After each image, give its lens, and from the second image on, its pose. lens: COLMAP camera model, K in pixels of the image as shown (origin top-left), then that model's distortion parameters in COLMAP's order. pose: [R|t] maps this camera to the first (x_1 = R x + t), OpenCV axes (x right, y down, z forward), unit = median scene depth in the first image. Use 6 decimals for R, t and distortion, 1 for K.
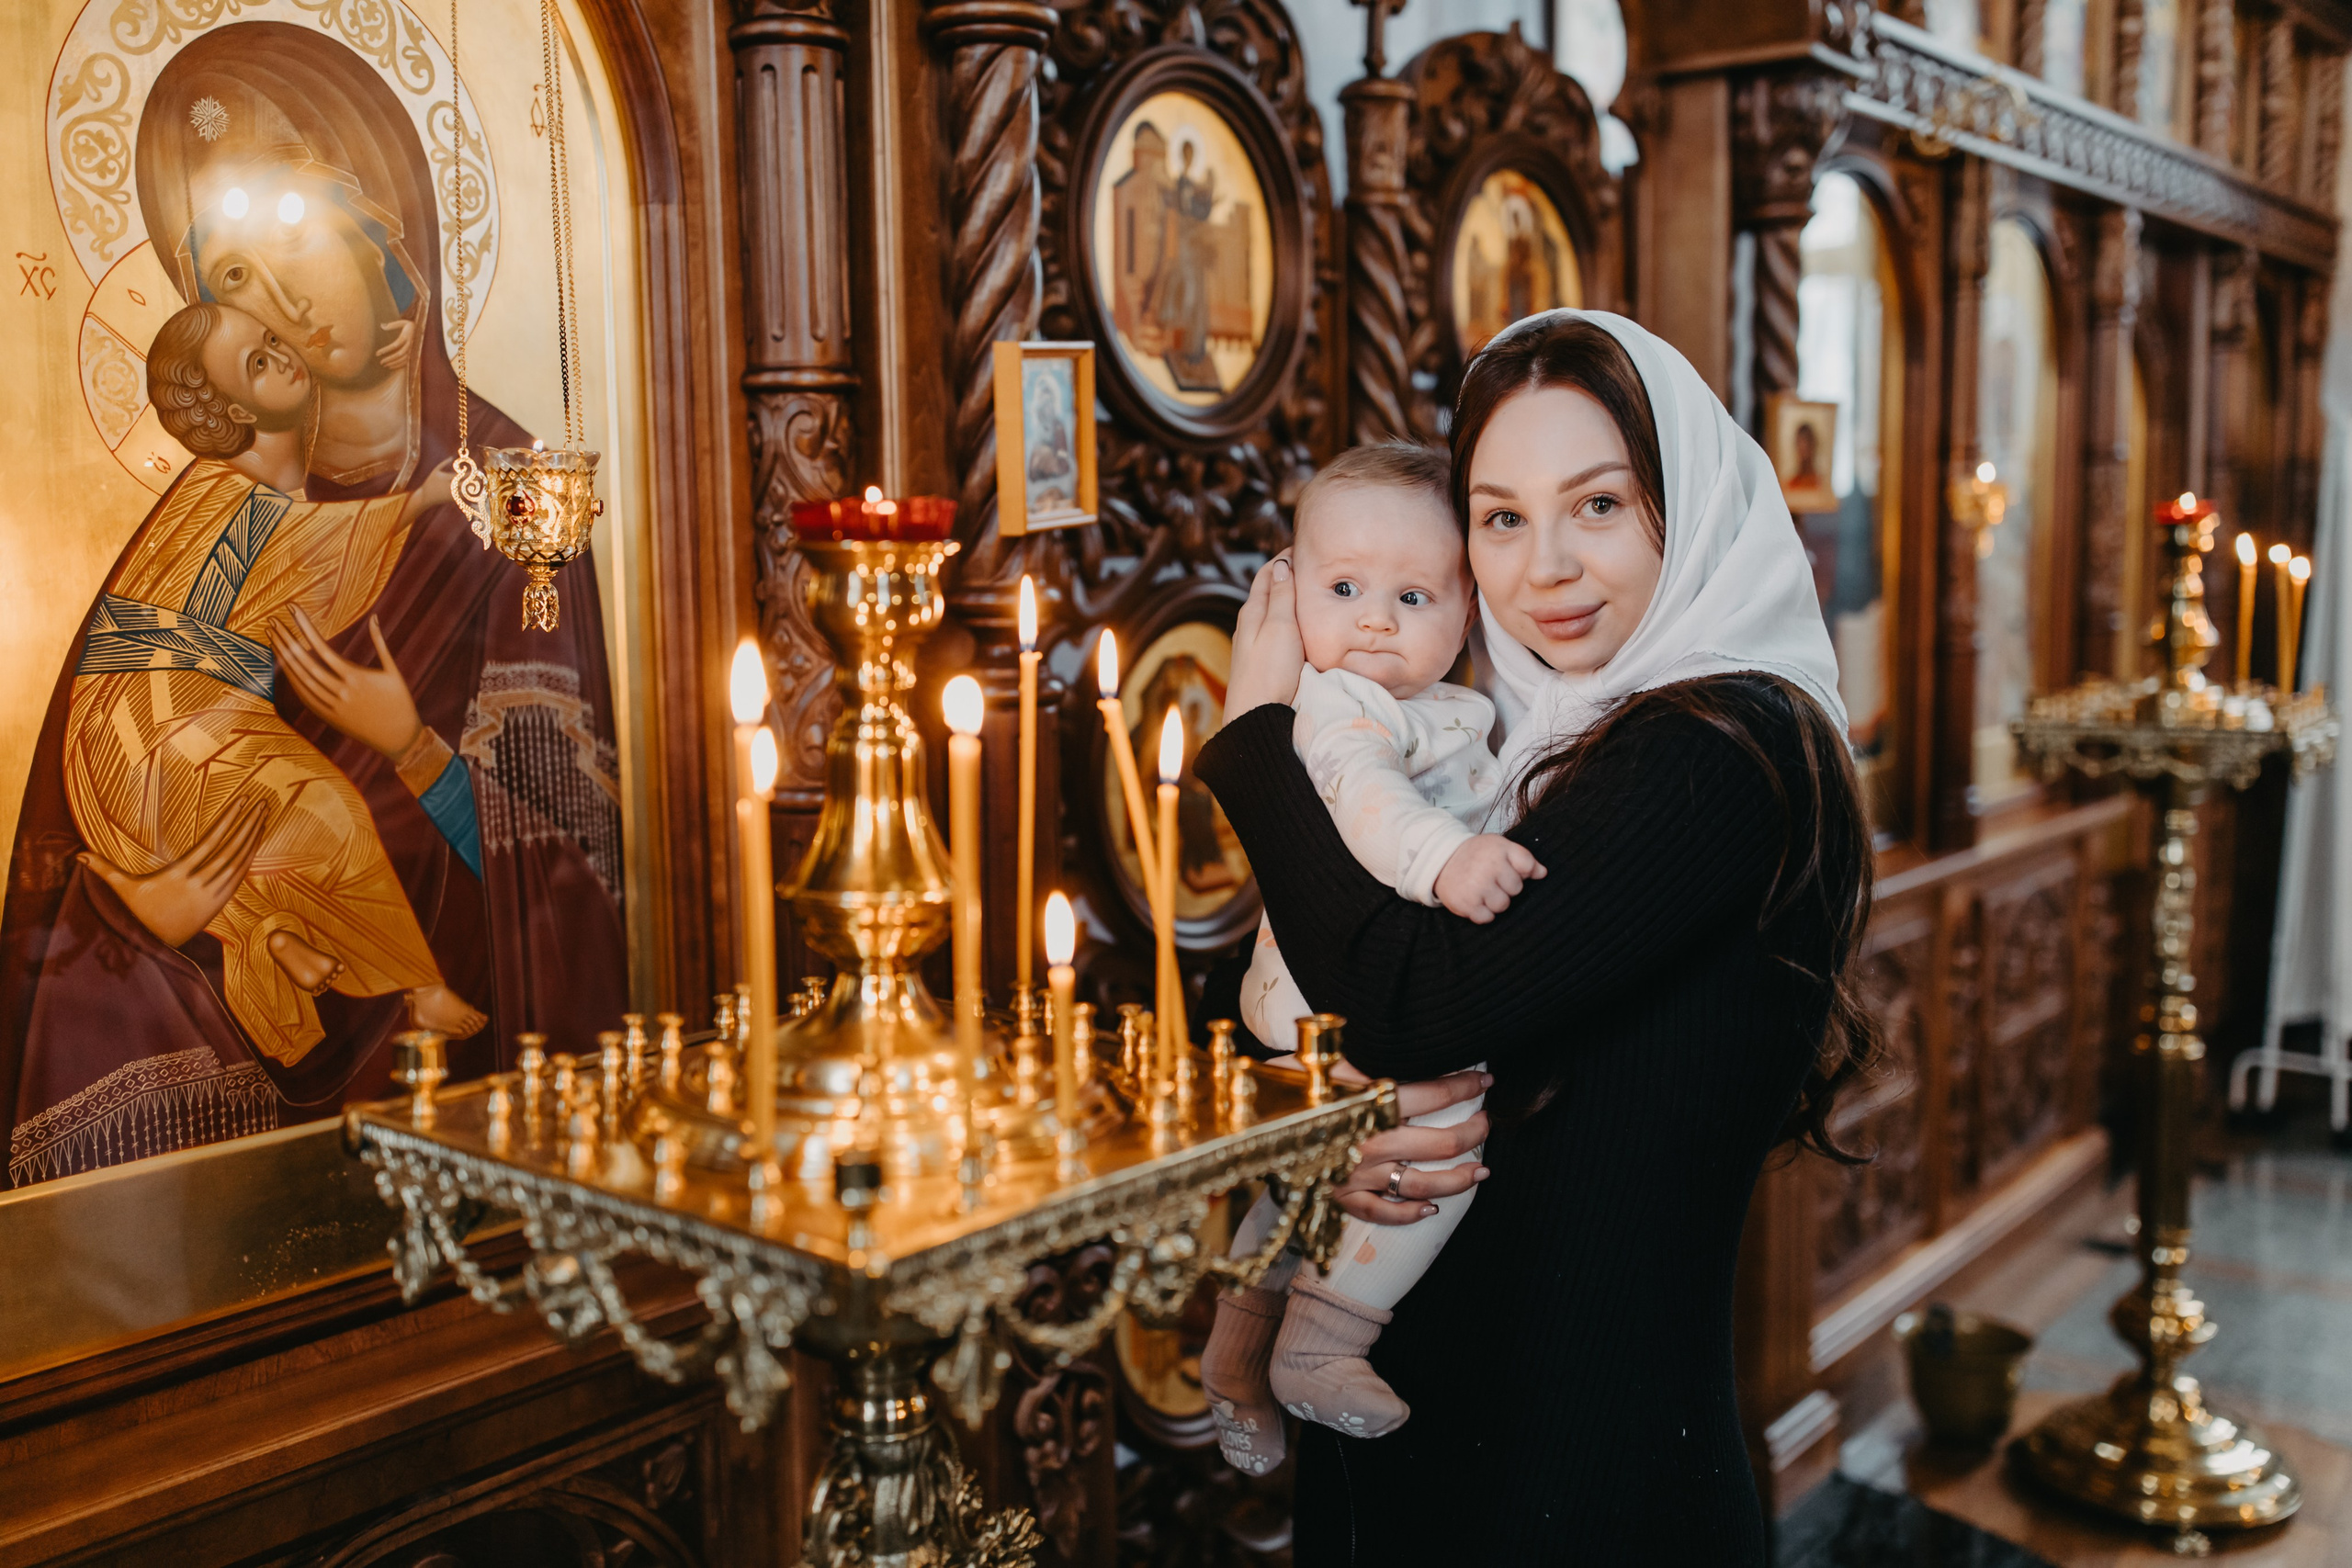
lens RADIAL K [[2253.9, 0, 1171.5], [0, 2253.9, 785.8], [0, 0, 1]] dist [0.003370, 0.003540]
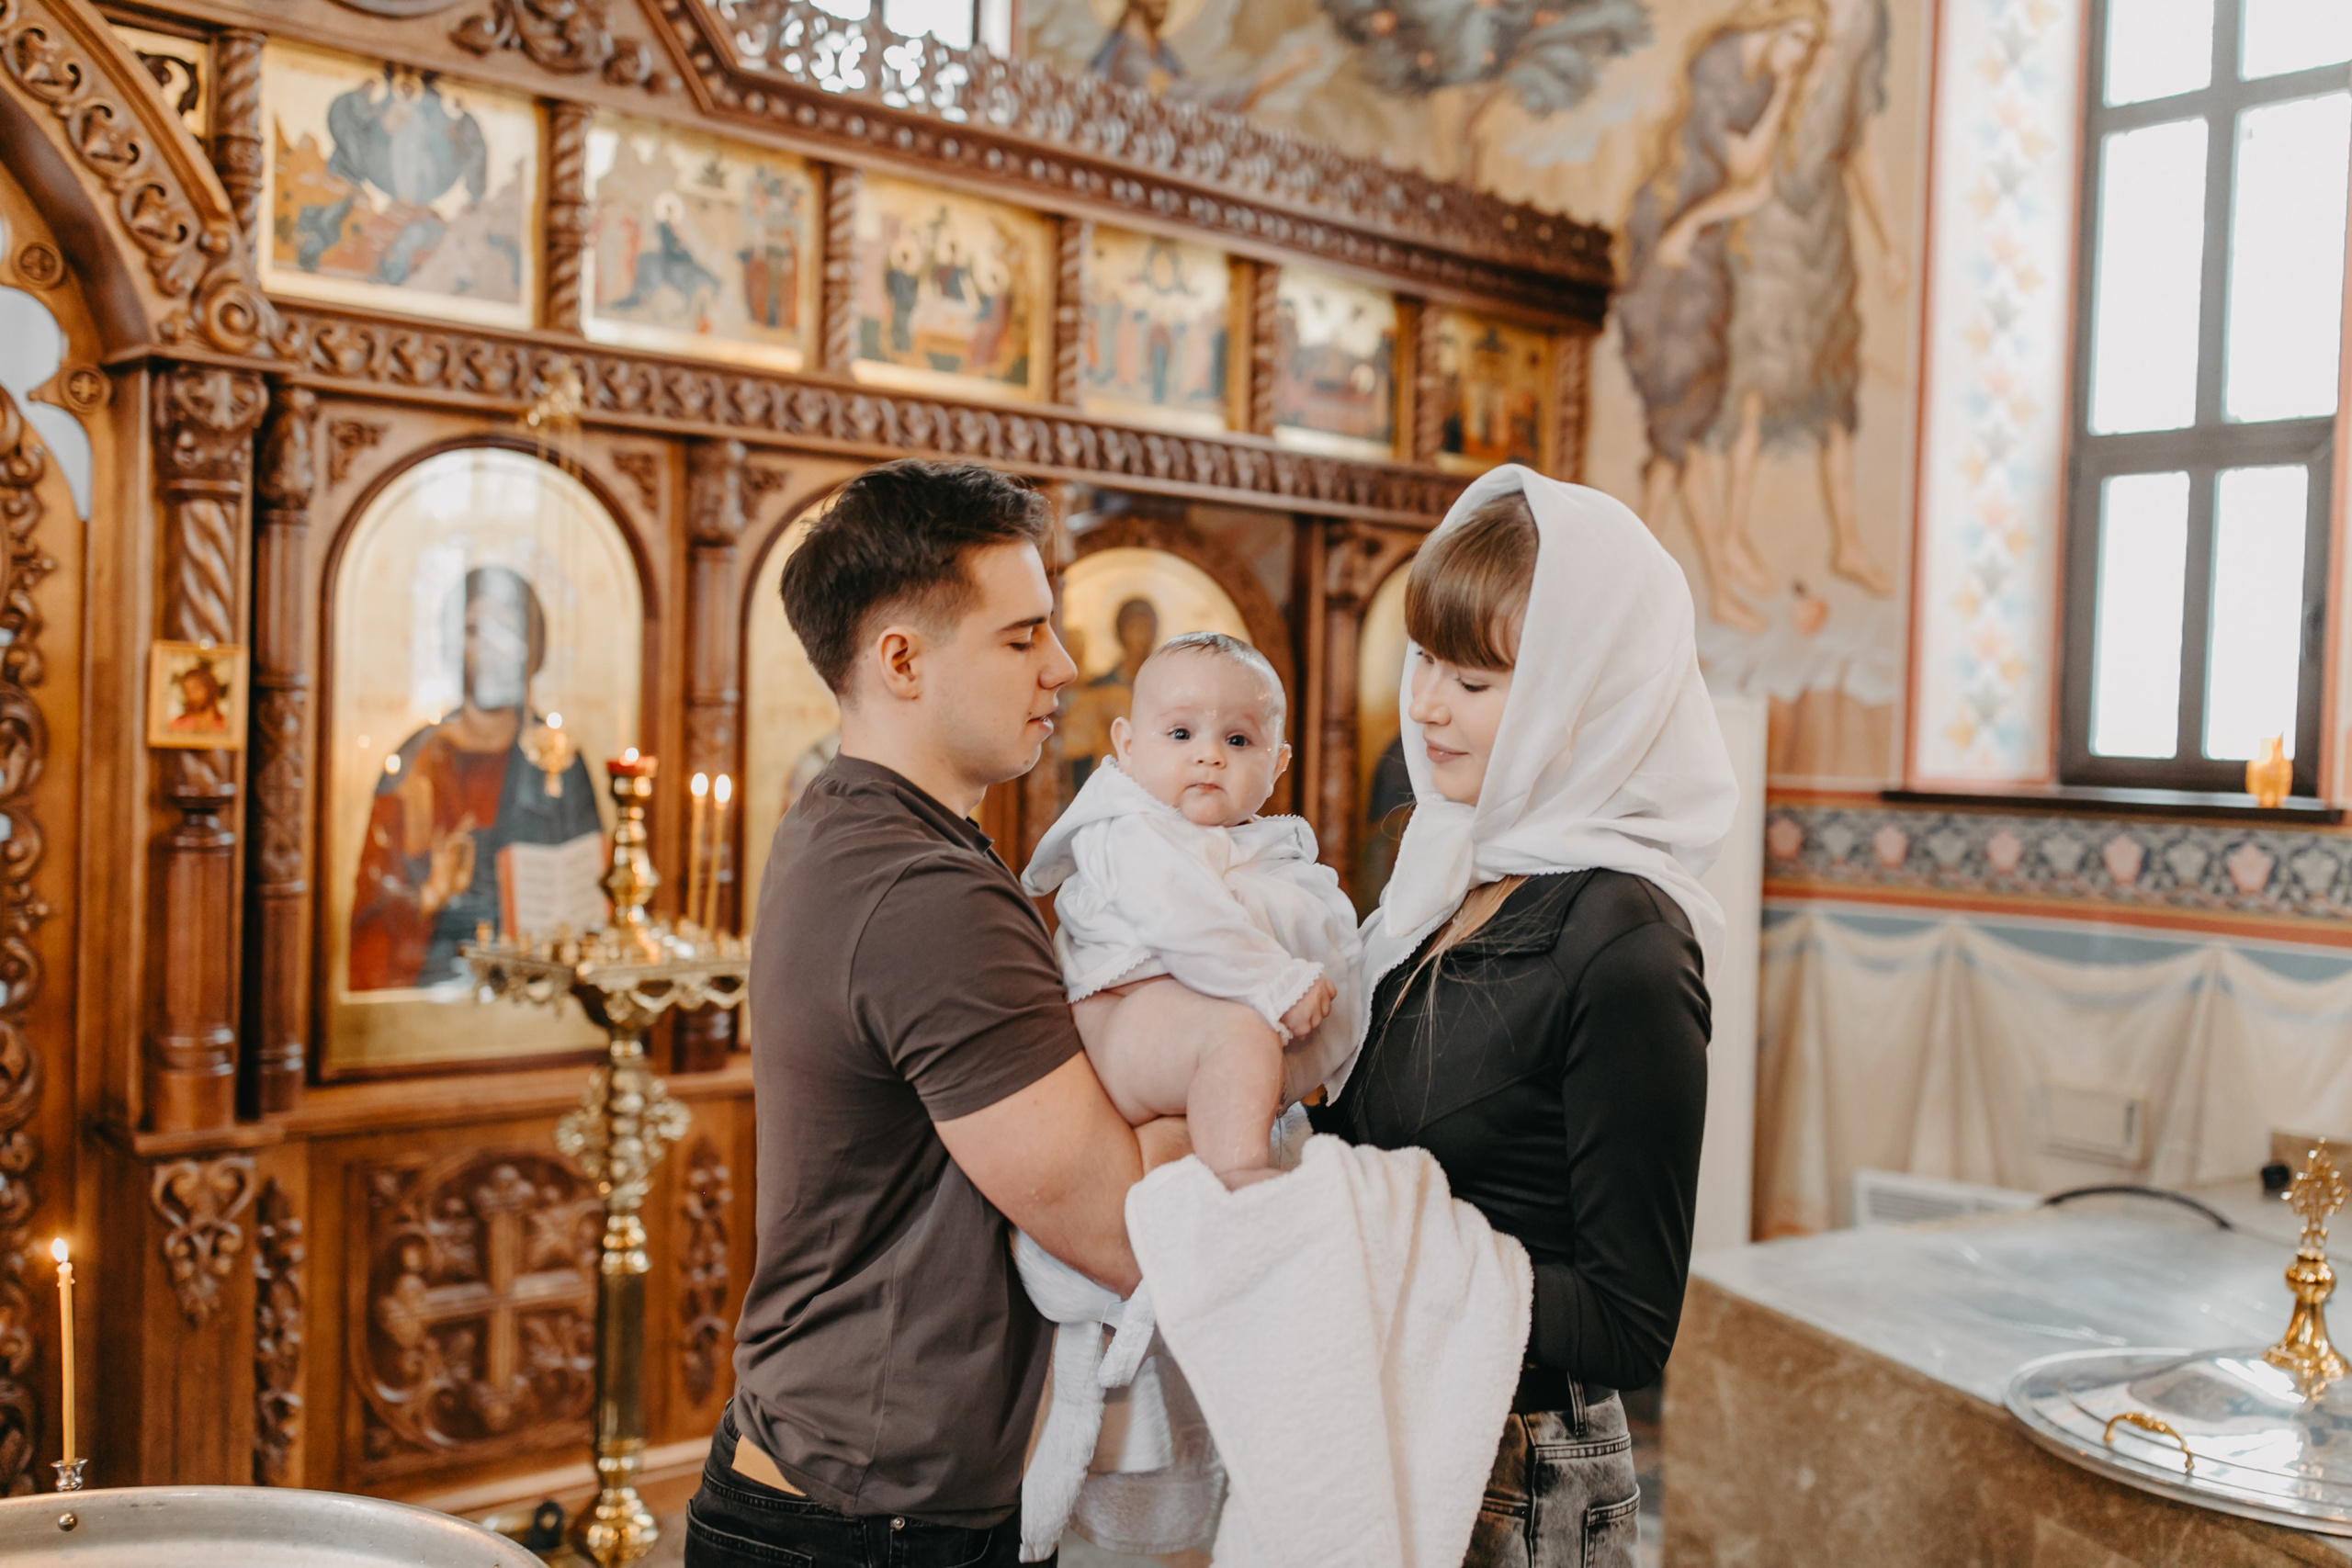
lens RADIAL K [[2247.4, 0, 1169.5], [0, 2247.4, 780.0], [0, 0, 1]] dist [0.006170, -0.005171]
pose [[0.985476, 0.049996, -0.162287, 1.664575], [-0.064883, 0.994026, -0.087767, -0.067632], [0.156930, 0.097022, 0.982833, -0.047681]]
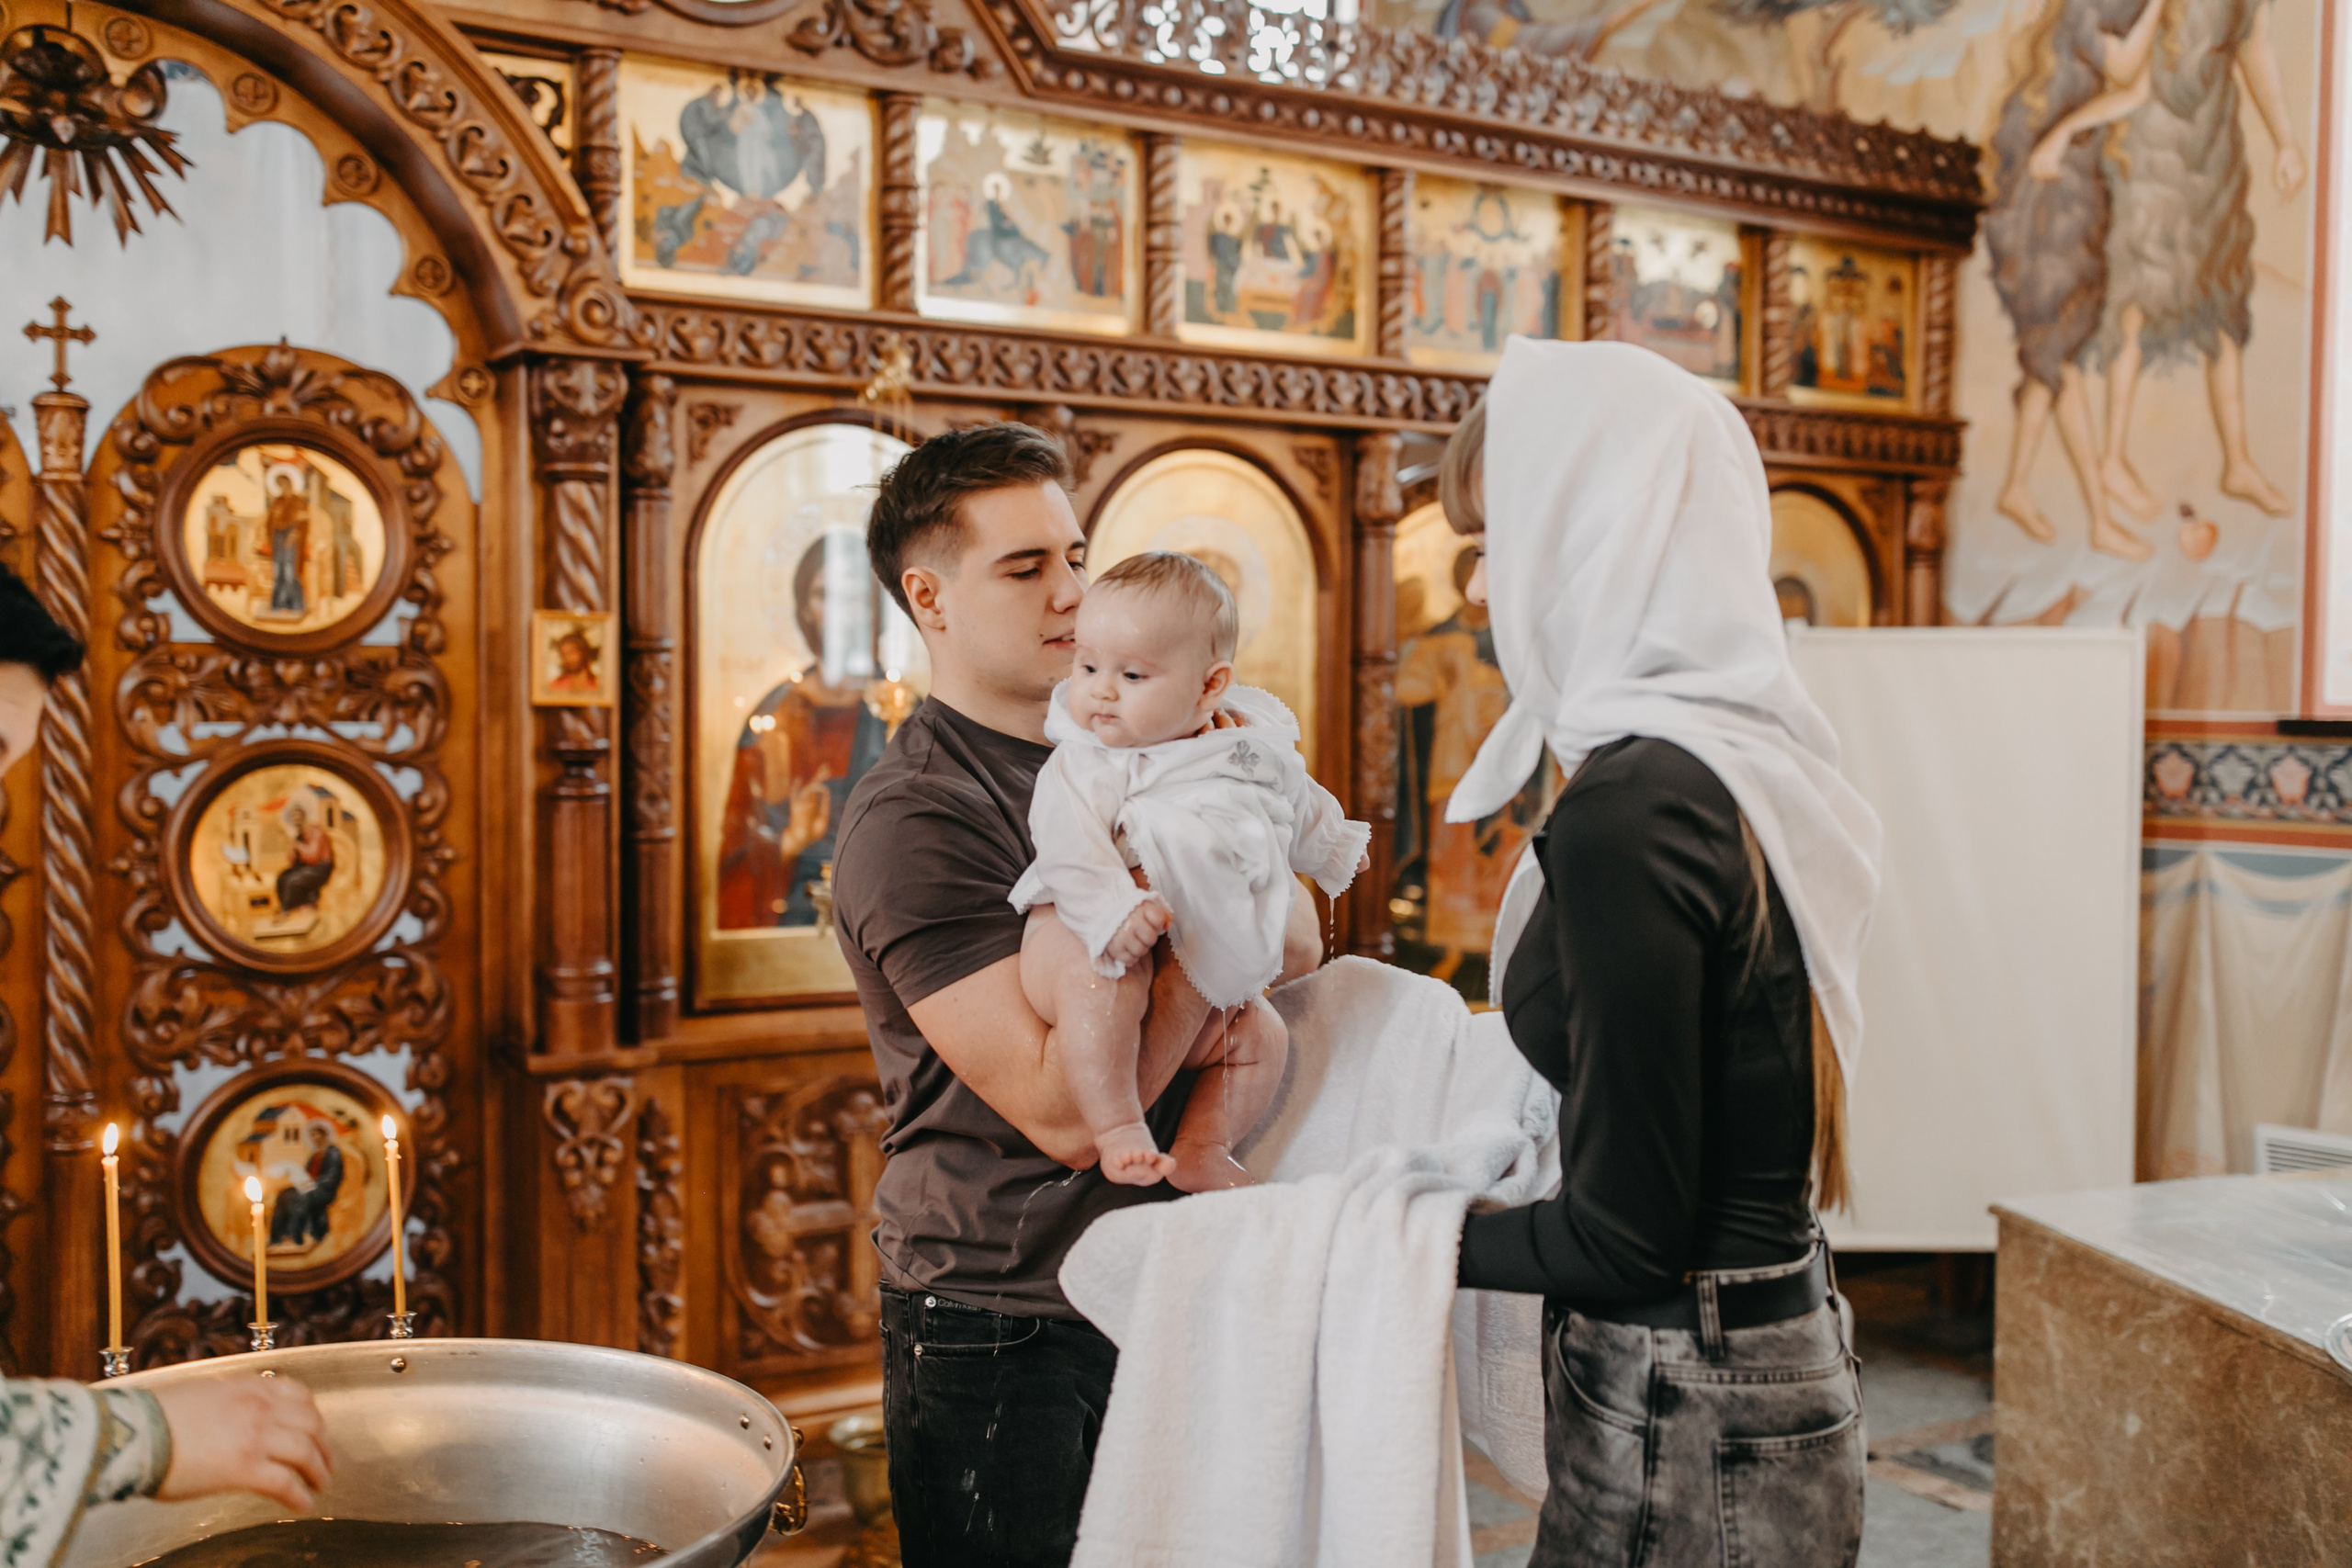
lens RADIAL K [[2244.4, 0, 1170.7], [0, 2244.4, 783.1], [0, 0, 1]] dist [0.005844, -0.002833]
pose [[0.936218, 0.038119, -0.349345, 1.805182], [-0.062624, 0.996285, -0.059118, -0.046919], [0.345794, 0.077225, 0.935127, -0.069545]]
